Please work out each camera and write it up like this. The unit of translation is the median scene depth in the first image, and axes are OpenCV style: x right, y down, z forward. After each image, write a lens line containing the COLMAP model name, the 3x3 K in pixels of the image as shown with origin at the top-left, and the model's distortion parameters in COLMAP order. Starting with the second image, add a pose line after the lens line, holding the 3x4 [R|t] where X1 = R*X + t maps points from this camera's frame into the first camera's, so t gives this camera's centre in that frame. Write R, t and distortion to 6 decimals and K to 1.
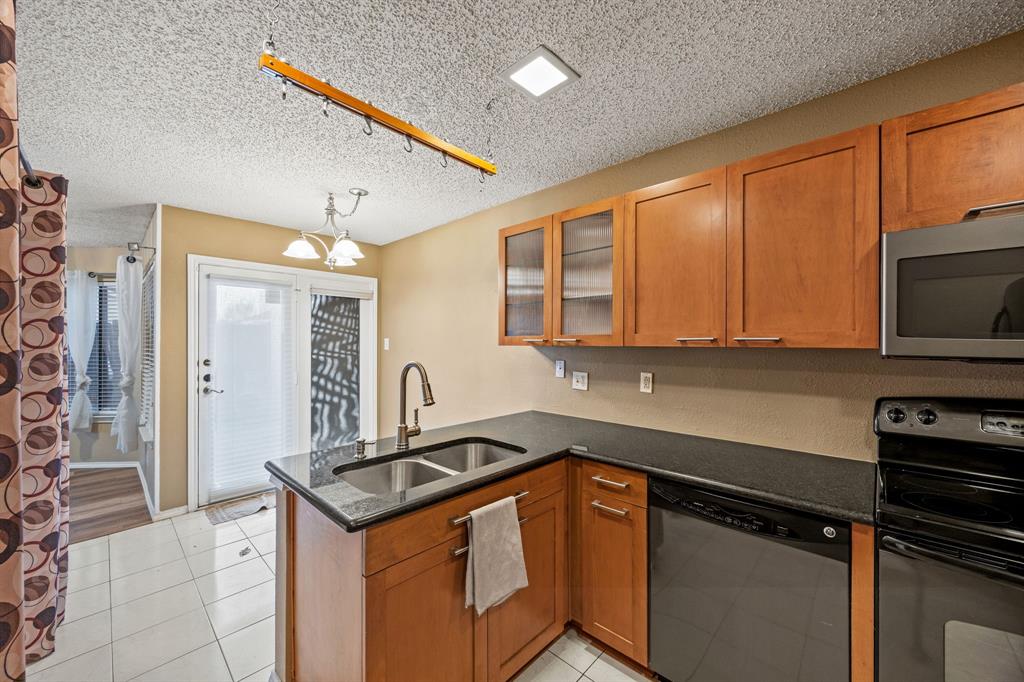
lens RADIAL K [[395.1, 0, 508.7], [0, 395.1, 340.6], [0, 0, 1]] dist [0.000420, -0.000090]
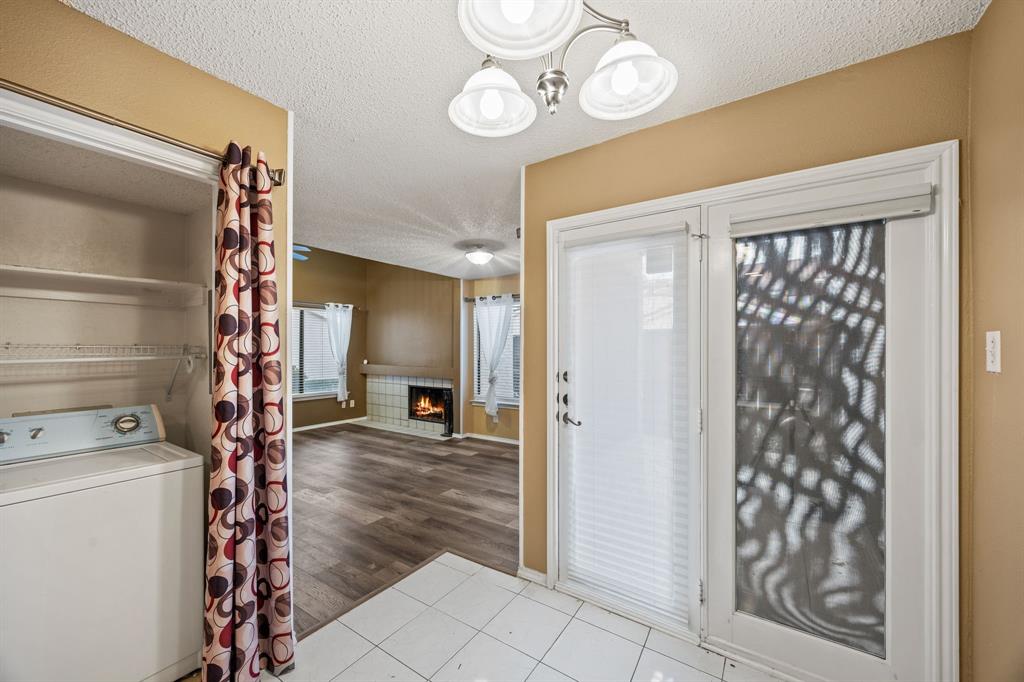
lens RADIAL K [[395.1, 0, 513.7], [0, 395.1, 345.1], [0, 0, 1]] dist [0.000420, -0.000090]
pose [[0.157047, -0.007053, -0.987566, -0.112868], [-0.001795, 0.999971, -0.007427, 0.007982], [0.987590, 0.002939, 0.157029, 0.764428]]
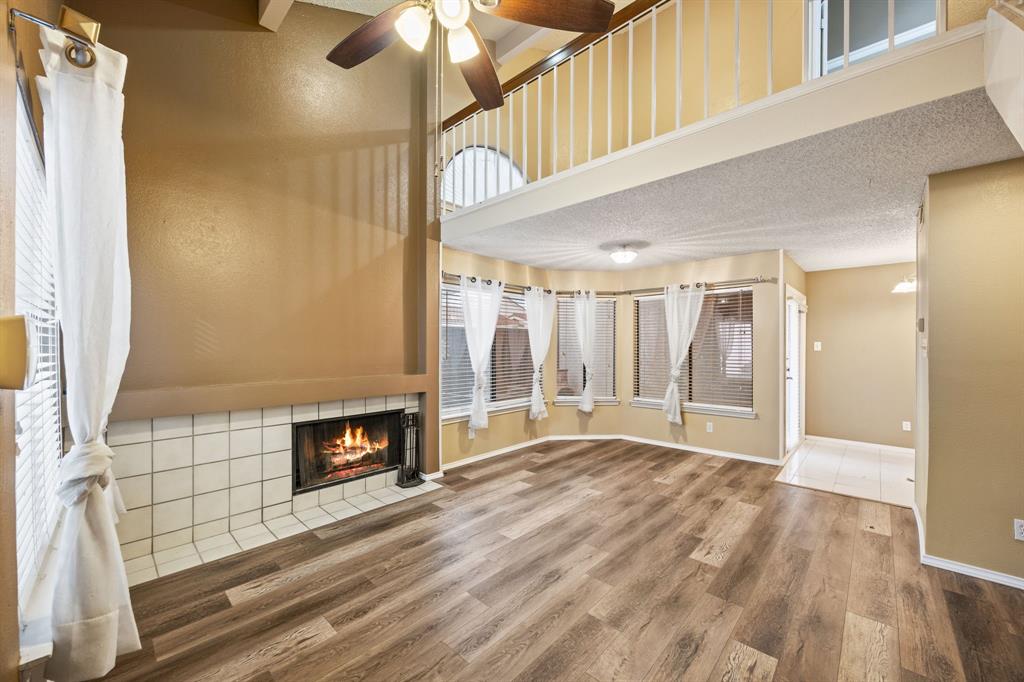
lens RADIAL K [[395.1, 0, 516.4], [0, 395.1, 348.0], [0, 0, 1]] dist [0.000420, -0.000090]
pose [[0.999767, 0.001538, 0.021542, -1.581540], [-0.001467, 0.999993, -0.003313, 0.023639], [-0.021547, 0.003280, 0.999762, -0.310679]]
